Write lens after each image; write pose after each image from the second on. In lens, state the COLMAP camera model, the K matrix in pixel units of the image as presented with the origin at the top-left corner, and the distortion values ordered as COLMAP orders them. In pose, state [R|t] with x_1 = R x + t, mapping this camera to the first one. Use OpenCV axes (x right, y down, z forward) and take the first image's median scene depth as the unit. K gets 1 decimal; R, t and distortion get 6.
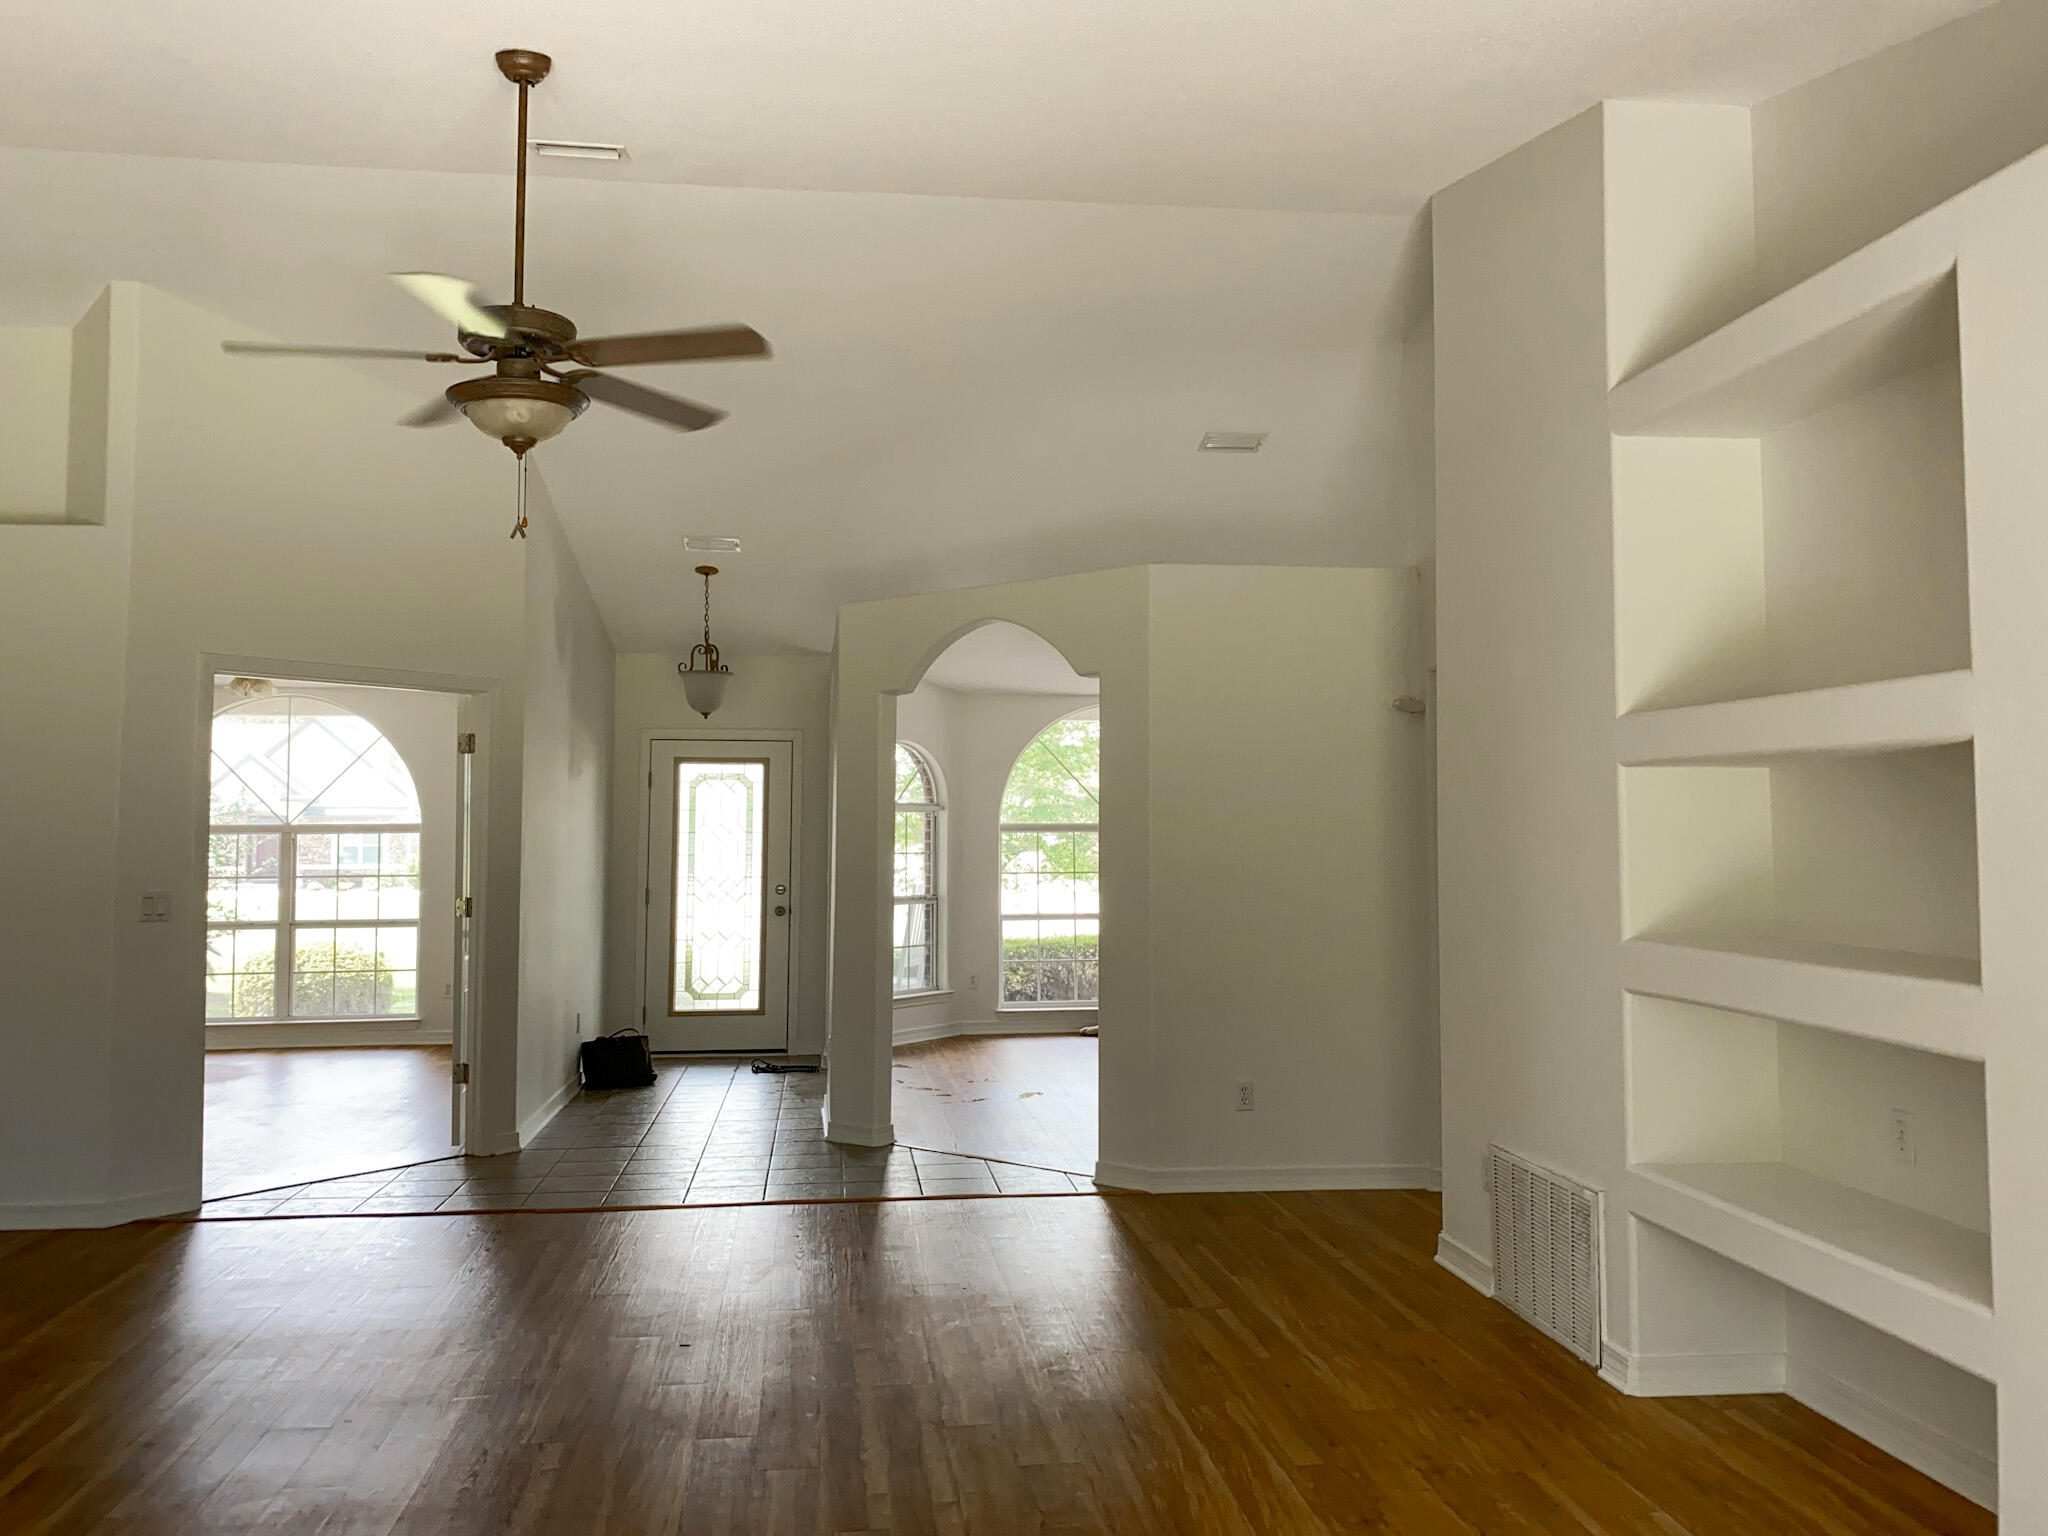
lens RADIAL K [[1587.4, 0, 1026.3], [0, 1587.4, 739.5], [0, 0, 1]] dist [0.003515, -0.003377]
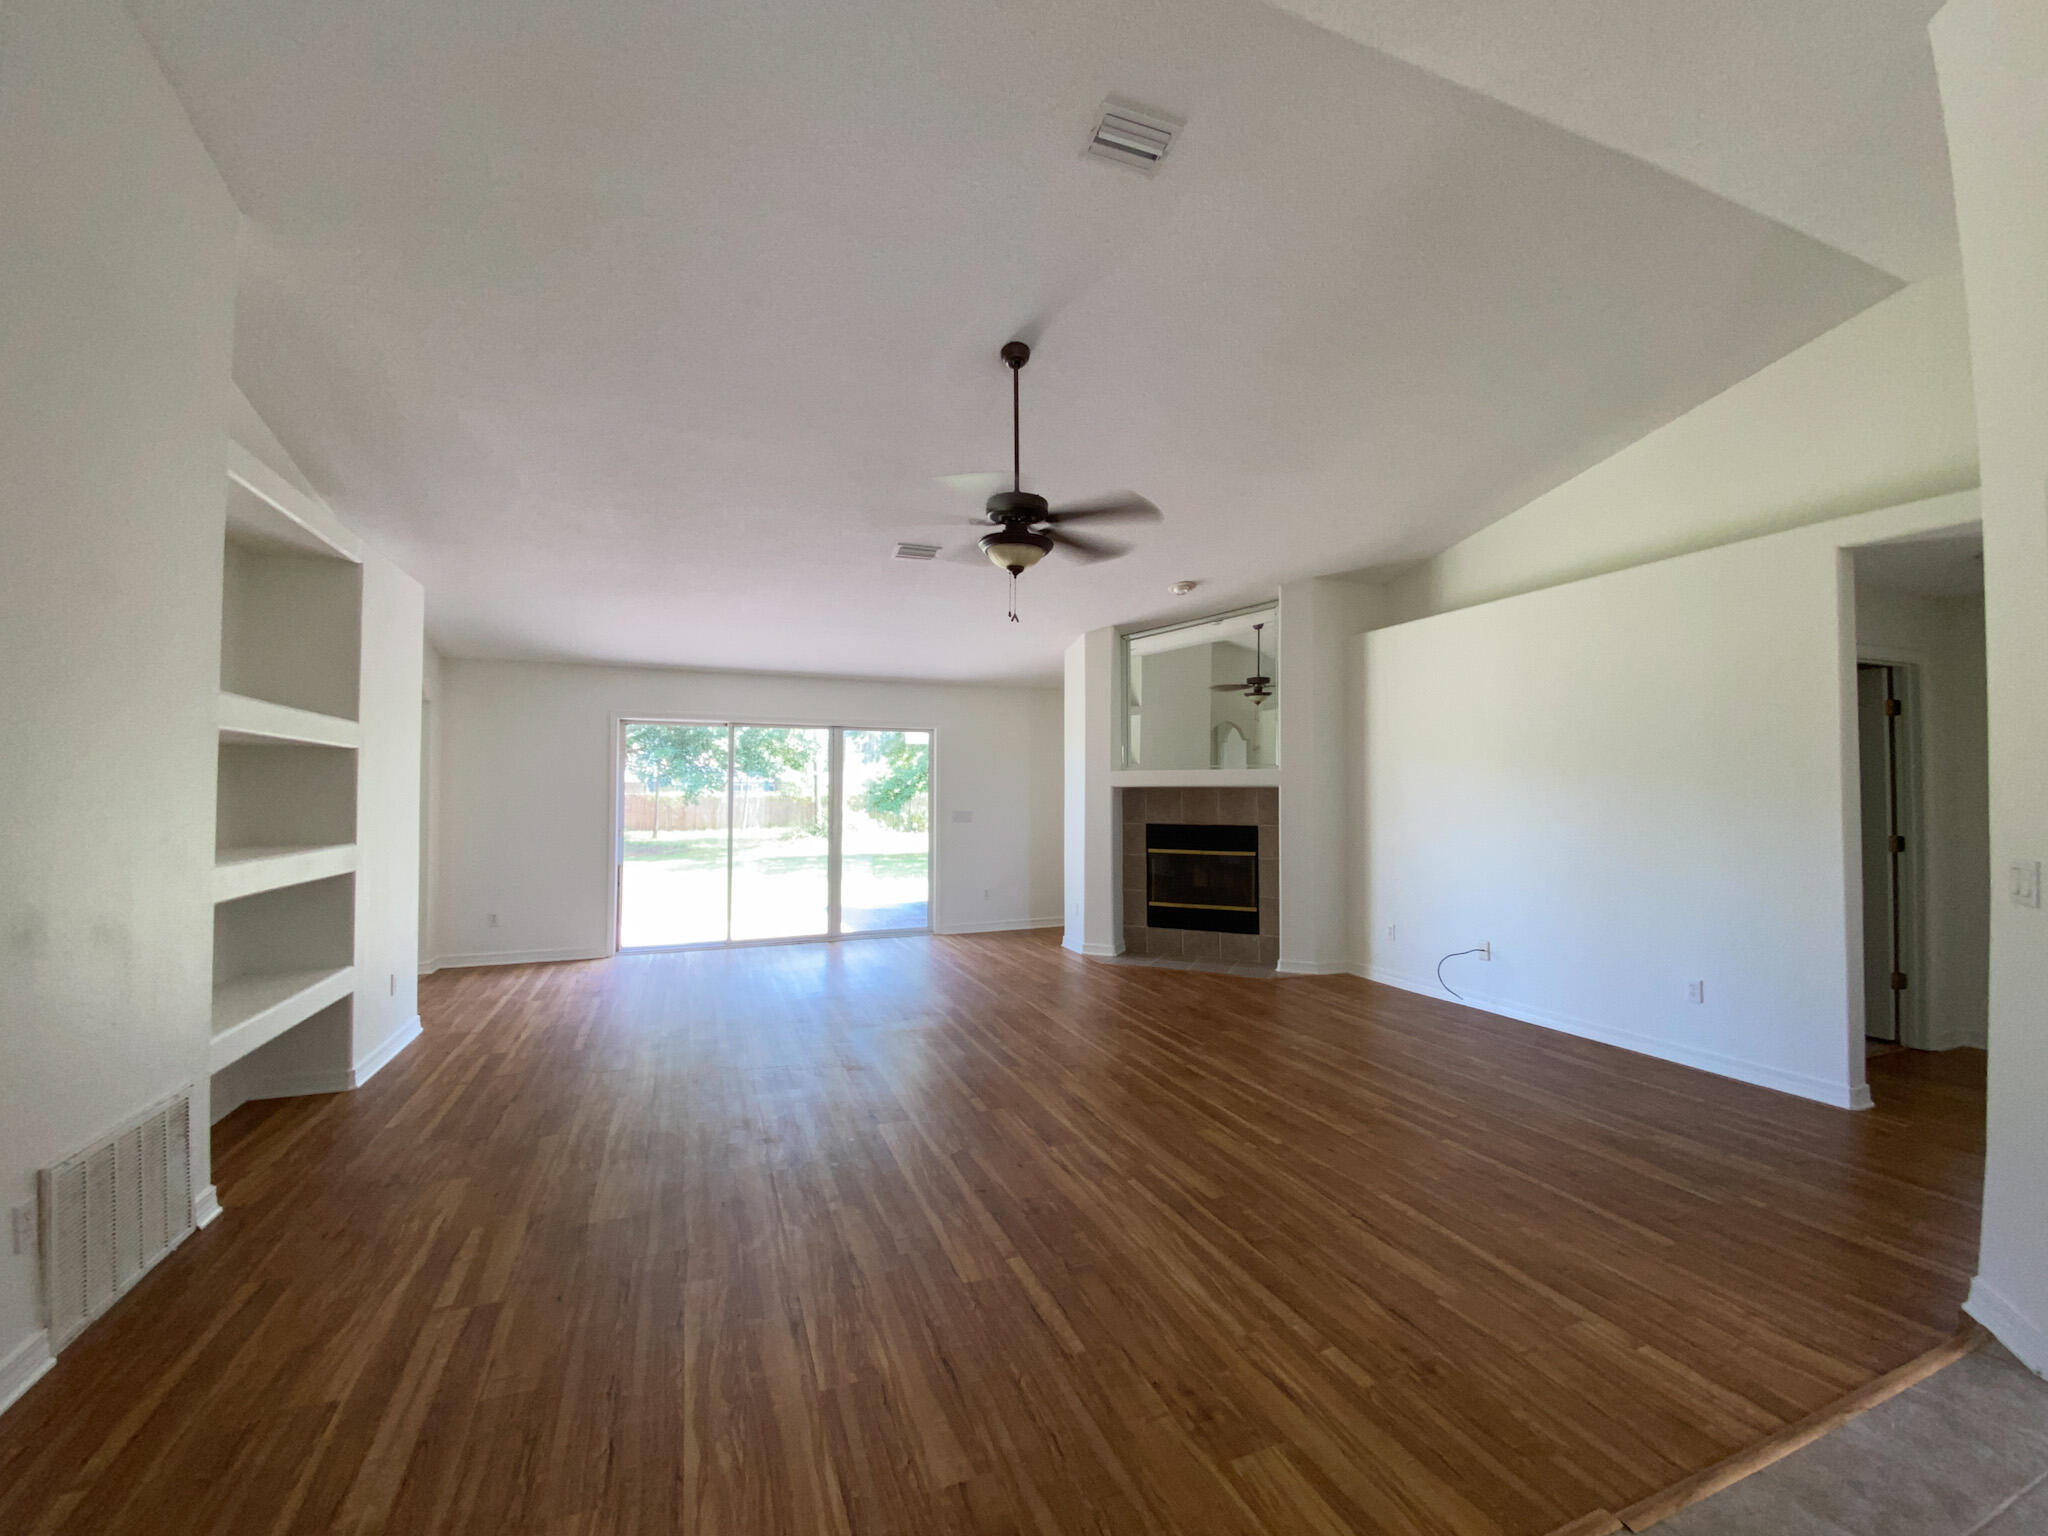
lens RADIAL K [[841.0, 0, 1010.3], [0, 841.0, 764.6], [0, 0, 1]] dist [-0.018526, -0.000361]
pose [[-0.972907, -0.009508, -0.231002, -0.074710], [0.010830, 0.996183, -0.086614, 0.090812], [0.230944, -0.086769, -0.969090, 1.470990]]
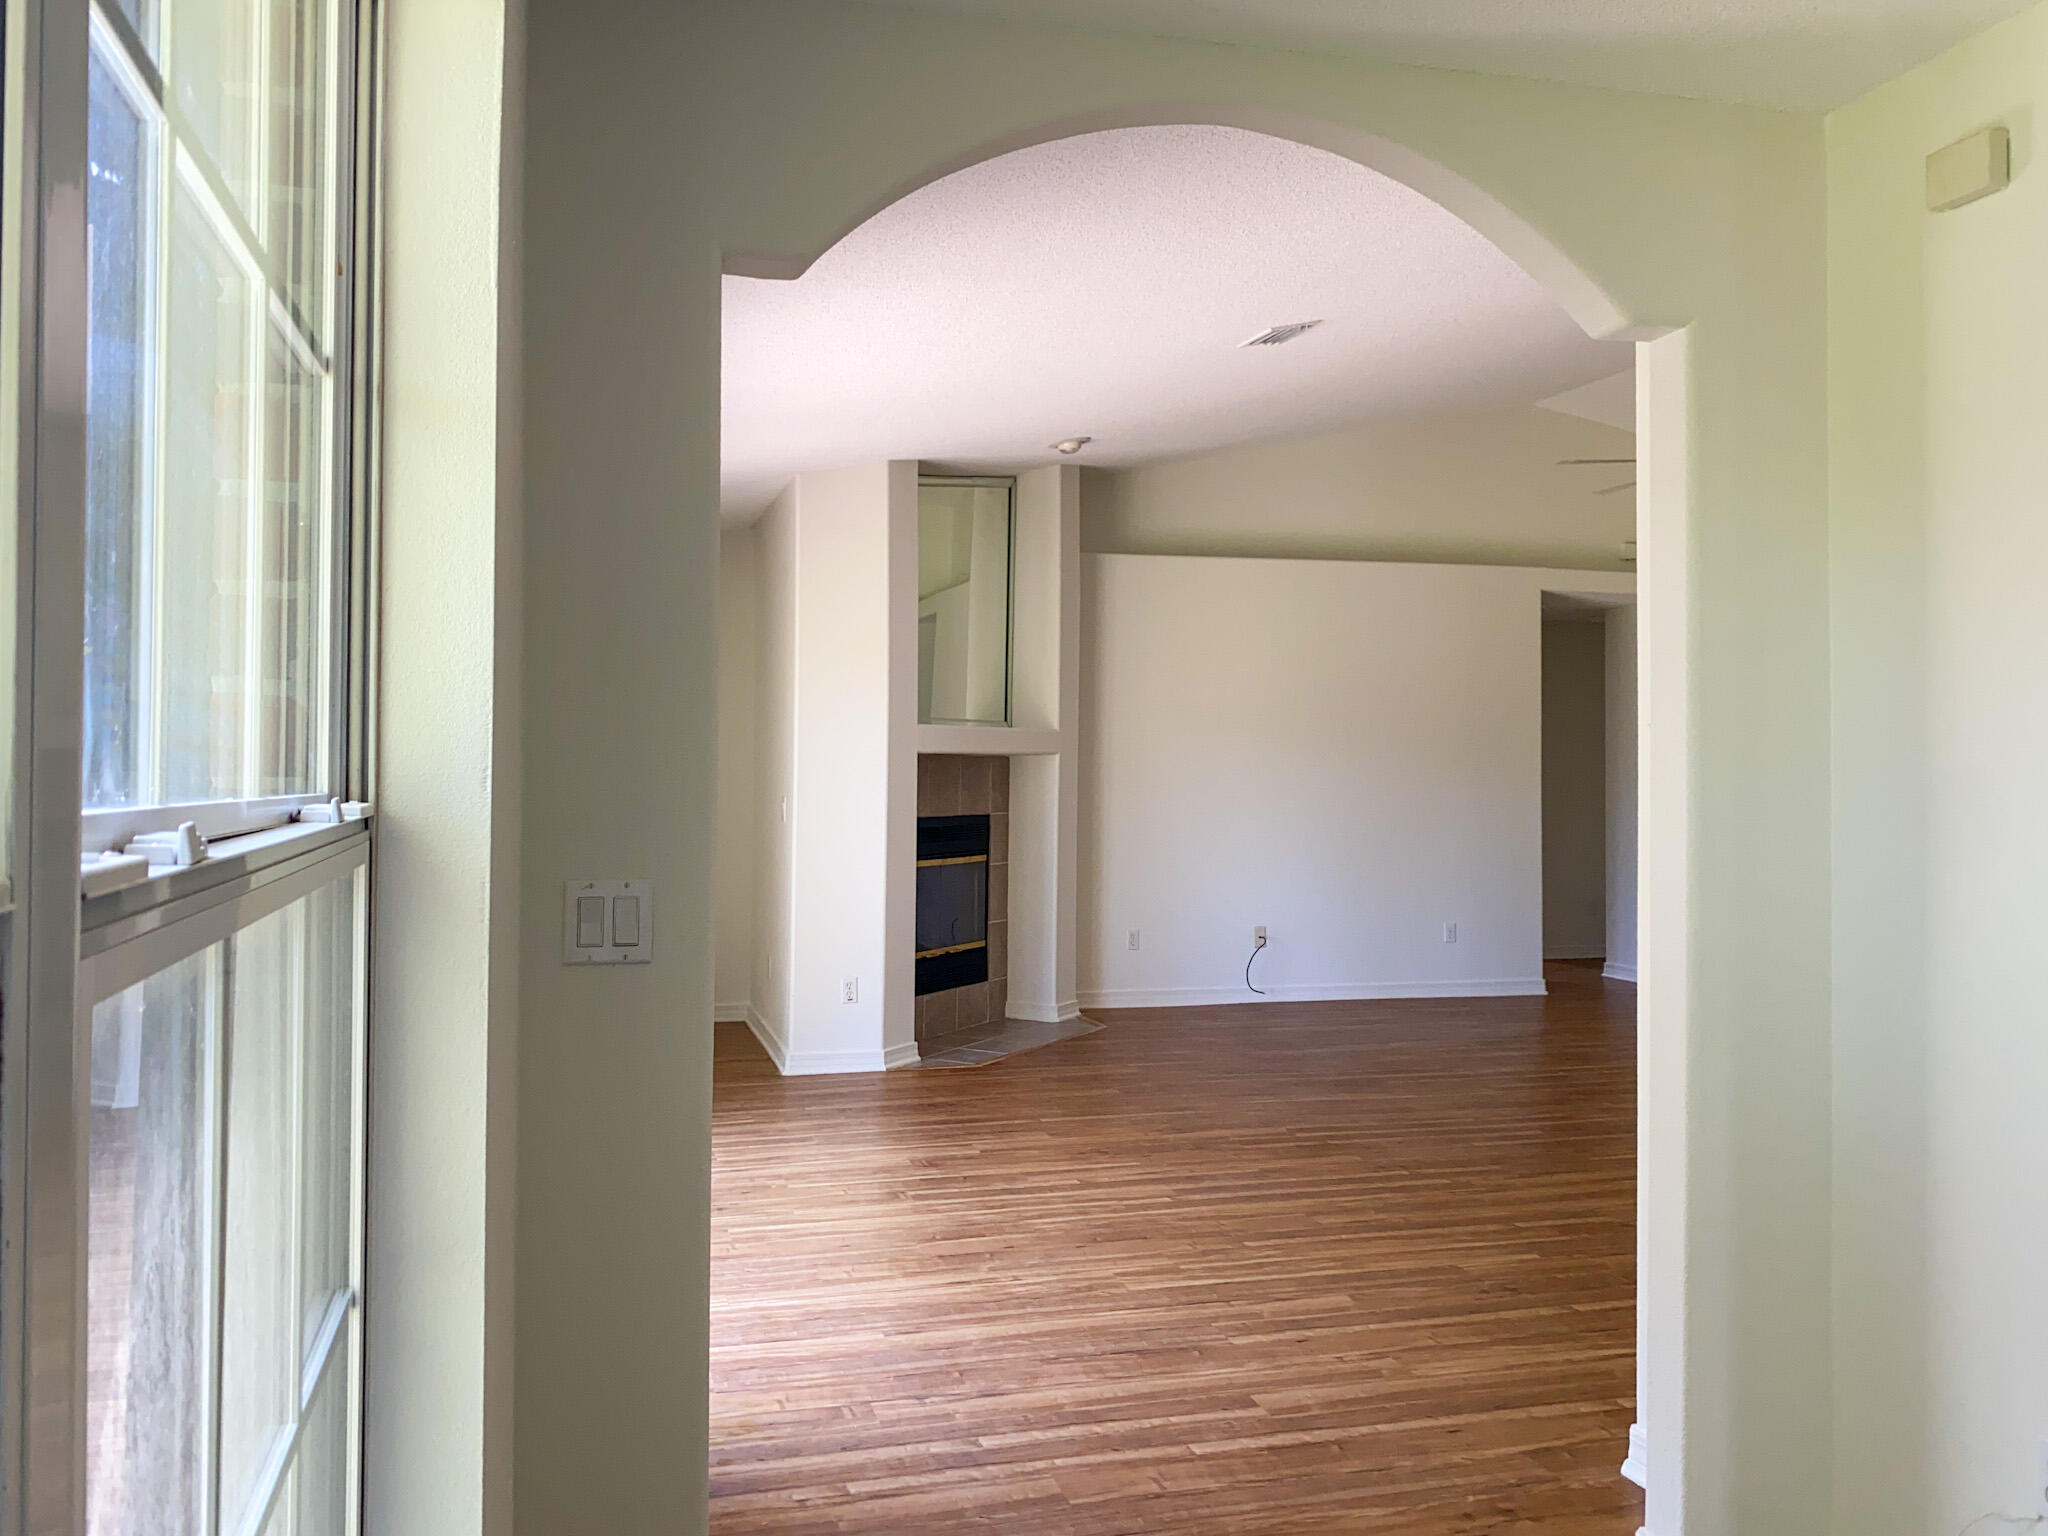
lens RADIAL K [[1654.9, 0, 1019.0], [0, 1654.9, 734.1], [0, 0, 1]] dist [0.069182, -0.166501]
pose [[0.136978, -0.019074, -0.990390, 0.959190], [0.052929, 0.998527, -0.011910, 0.013812], [0.989159, -0.050789, 0.137786, 0.036303]]
